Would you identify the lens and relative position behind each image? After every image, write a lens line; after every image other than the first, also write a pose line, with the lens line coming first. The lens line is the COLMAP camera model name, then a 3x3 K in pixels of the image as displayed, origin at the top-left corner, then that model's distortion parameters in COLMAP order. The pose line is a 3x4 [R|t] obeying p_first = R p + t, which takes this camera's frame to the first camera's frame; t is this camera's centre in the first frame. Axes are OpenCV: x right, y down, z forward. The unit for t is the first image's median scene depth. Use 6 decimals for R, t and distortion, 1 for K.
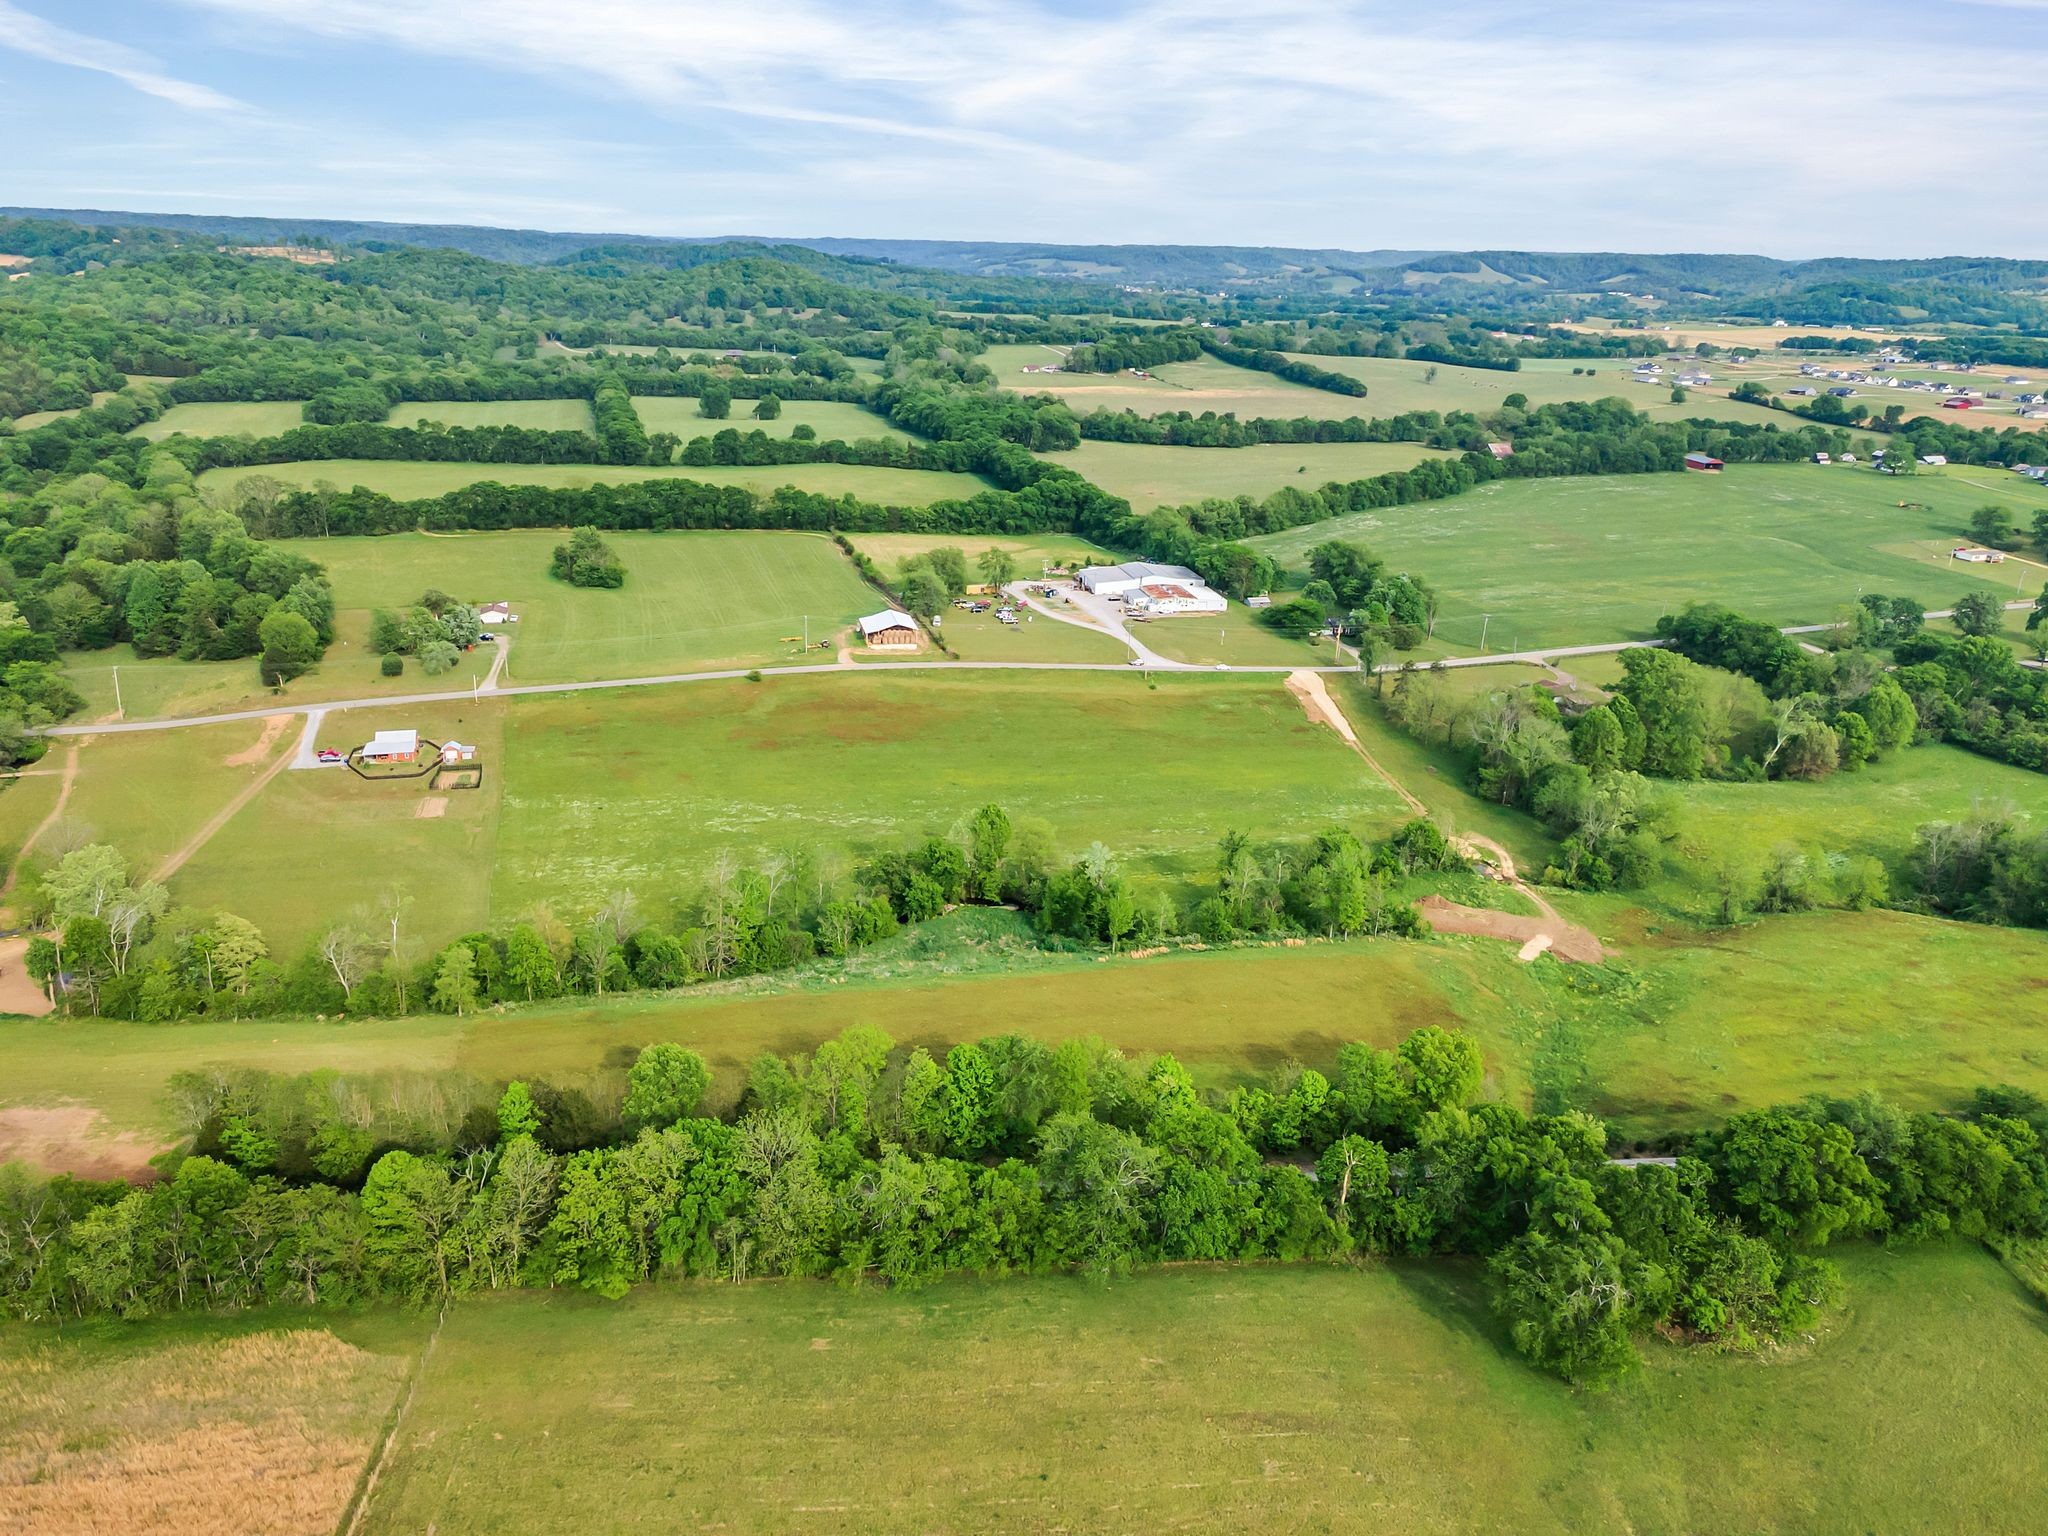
lens RADIAL K [[1496.6, 0, 1026.0], [0, 1496.6, 747.6], [0, 0, 1]] dist [0.027438, 0.046141]
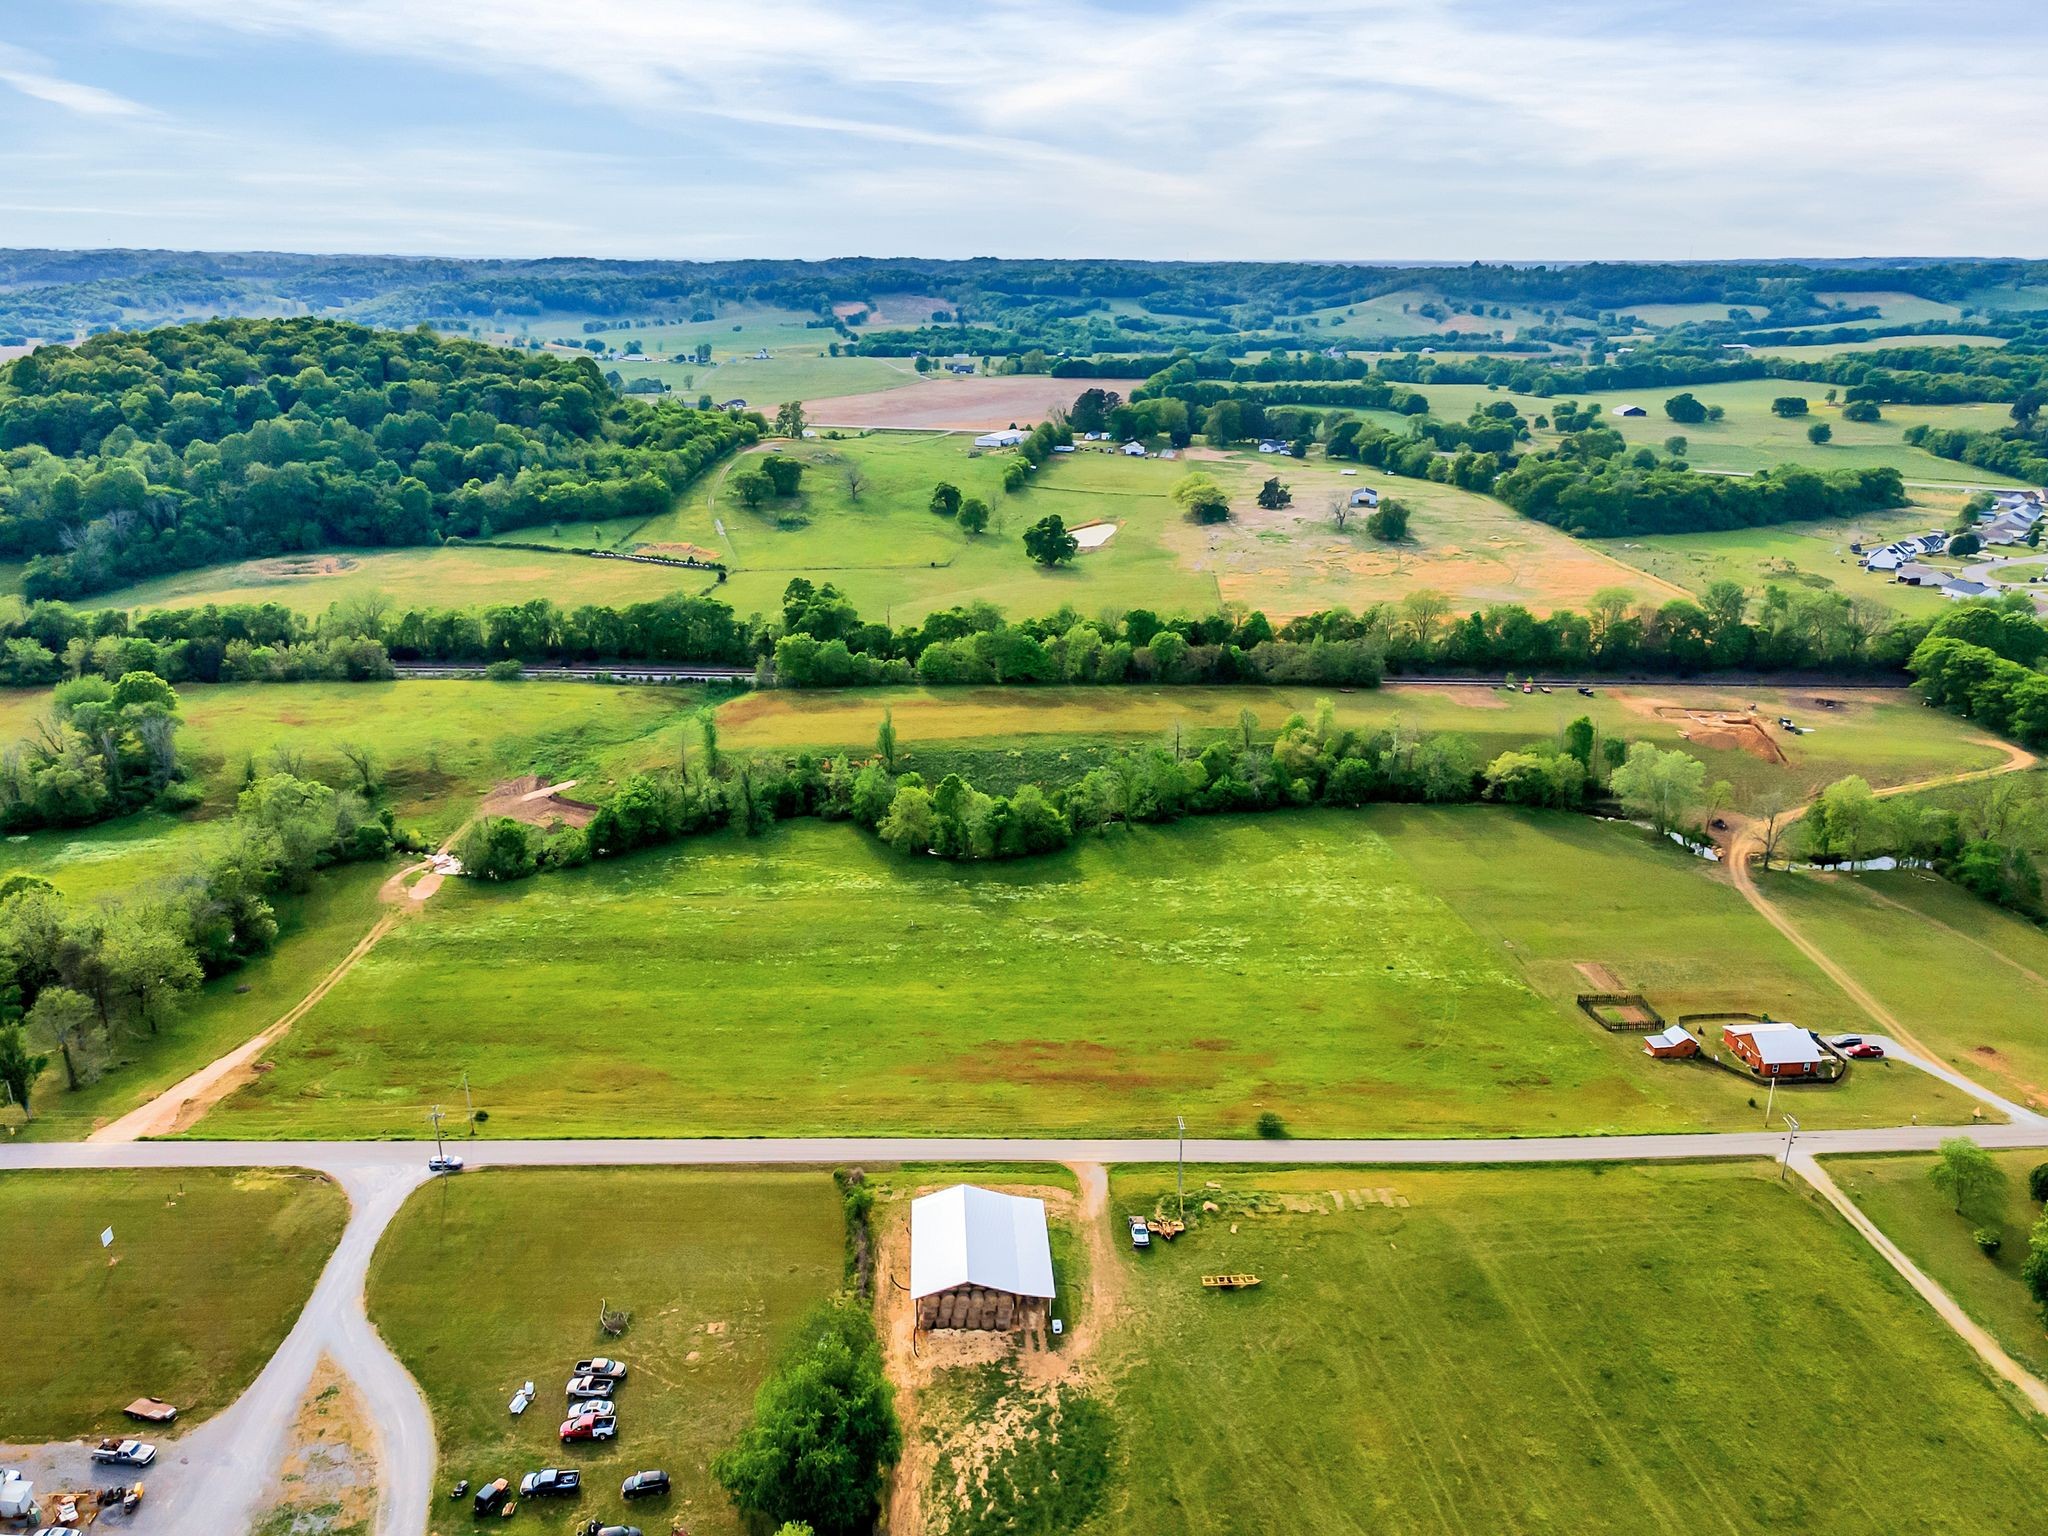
lens RADIAL K [[1496.7, 0, 1028.2], [0, 1496.7, 789.4], [0, 0, 1]] dist [0.021375, 0.043993]
pose [[-0.988080, -0.076950, 0.133332, -0.067311], [0.022236, 0.785685, 0.618227, -0.187834], [-0.152329, 0.613822, -0.774608, 0.559550]]
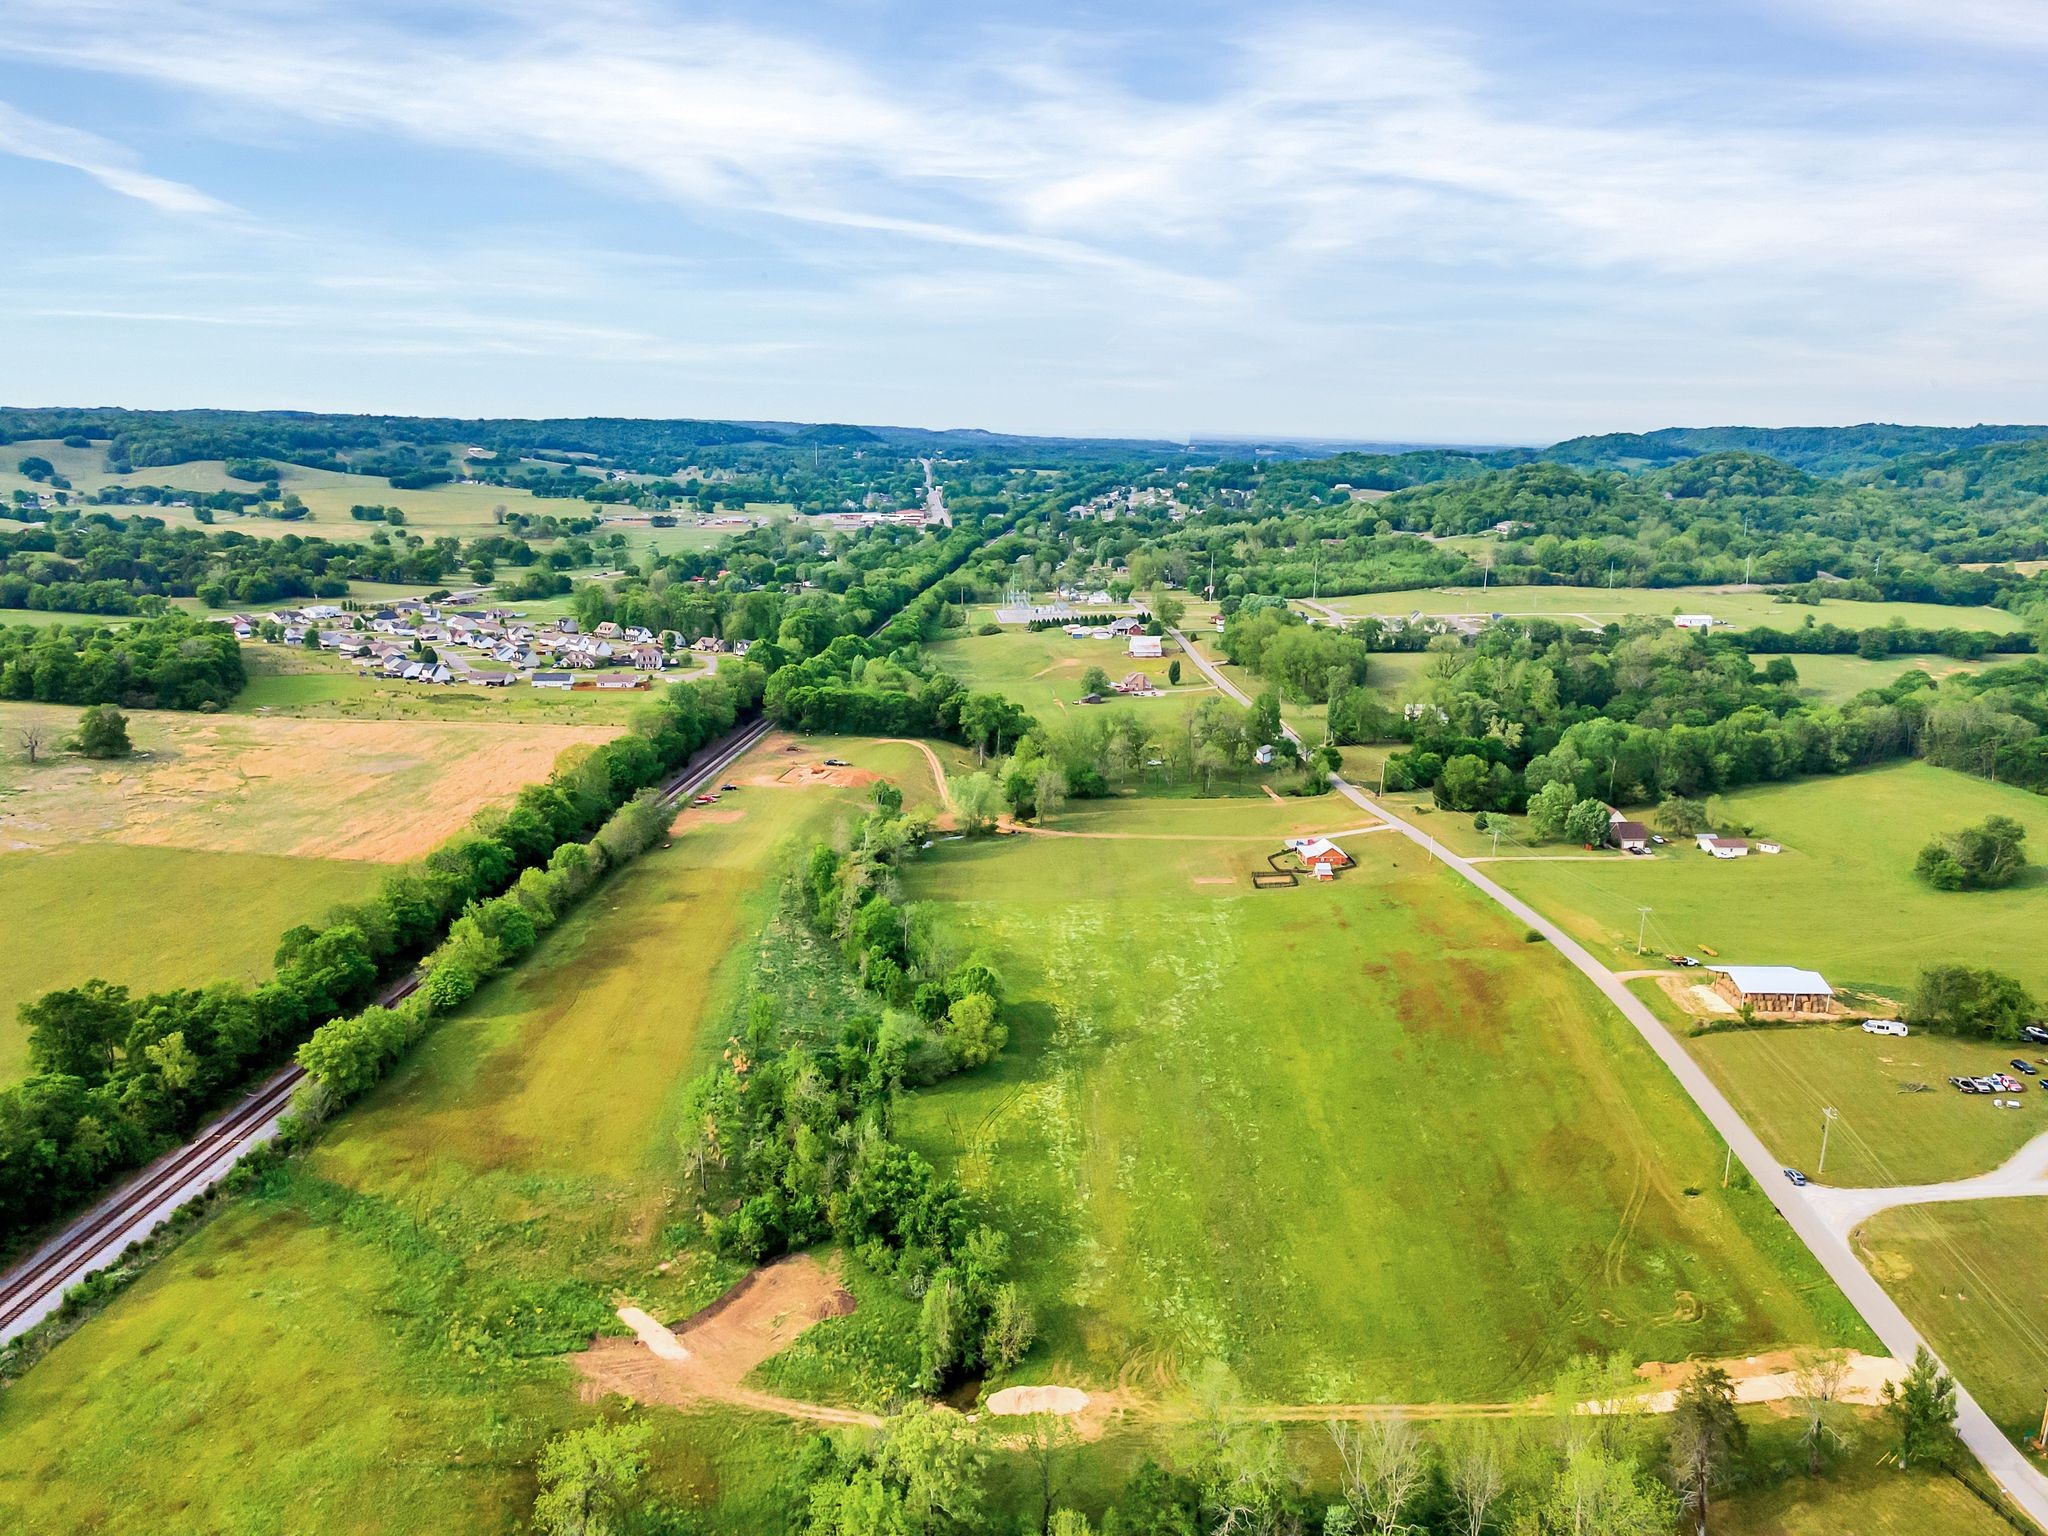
lens RADIAL K [[1496.6, 0, 1026.0], [0, 1496.6, 747.6], [0, 0, 1]] dist [0.027438, 0.046141]
pose [[-0.191577, 0.184958, -0.963892, 0.279529], [-0.329294, 0.913046, 0.240650, -0.106224], [0.924588, 0.363507, -0.114013, 0.334040]]
